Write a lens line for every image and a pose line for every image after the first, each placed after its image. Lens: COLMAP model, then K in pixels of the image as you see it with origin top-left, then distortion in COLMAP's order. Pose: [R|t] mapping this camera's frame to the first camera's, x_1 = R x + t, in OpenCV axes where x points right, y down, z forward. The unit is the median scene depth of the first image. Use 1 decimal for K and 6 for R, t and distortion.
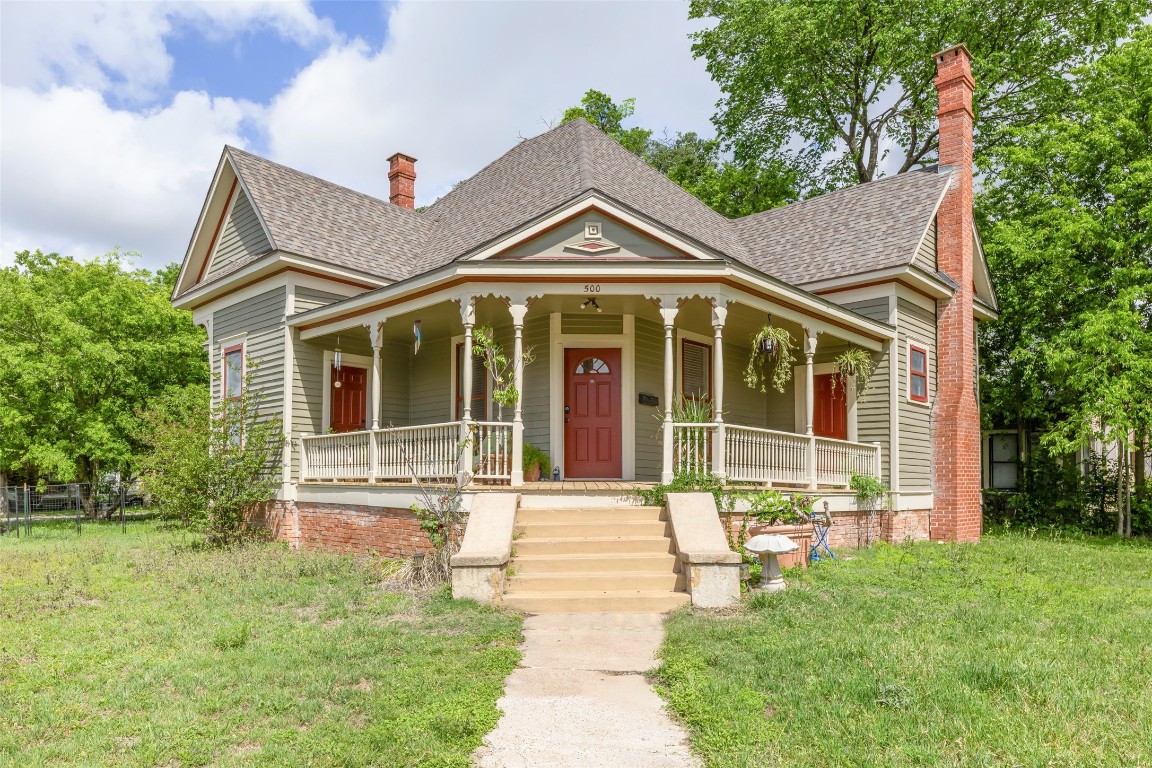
lens RADIAL K [[783.3, 0, 568.6], [0, 783.3, 426.5], [0, 0, 1]] dist [-0.002104, 0.002502]
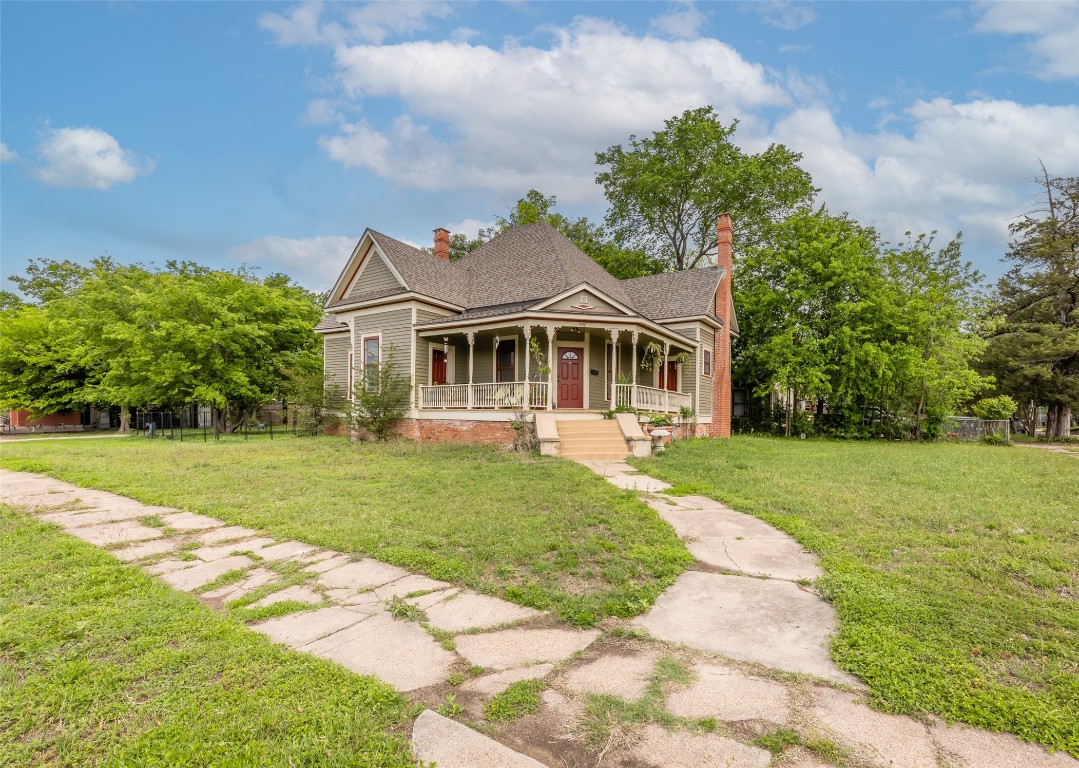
lens RADIAL K [[723.0, 0, 539.7], [0, 723.0, 387.3], [0, 0, 1]] dist [0.010712, 0.000466]
pose [[0.967109, 0.016175, 0.253849, -0.547995], [-0.022215, 0.999534, 0.020944, -0.030212], [-0.253392, -0.025894, 0.967017, -0.890816]]
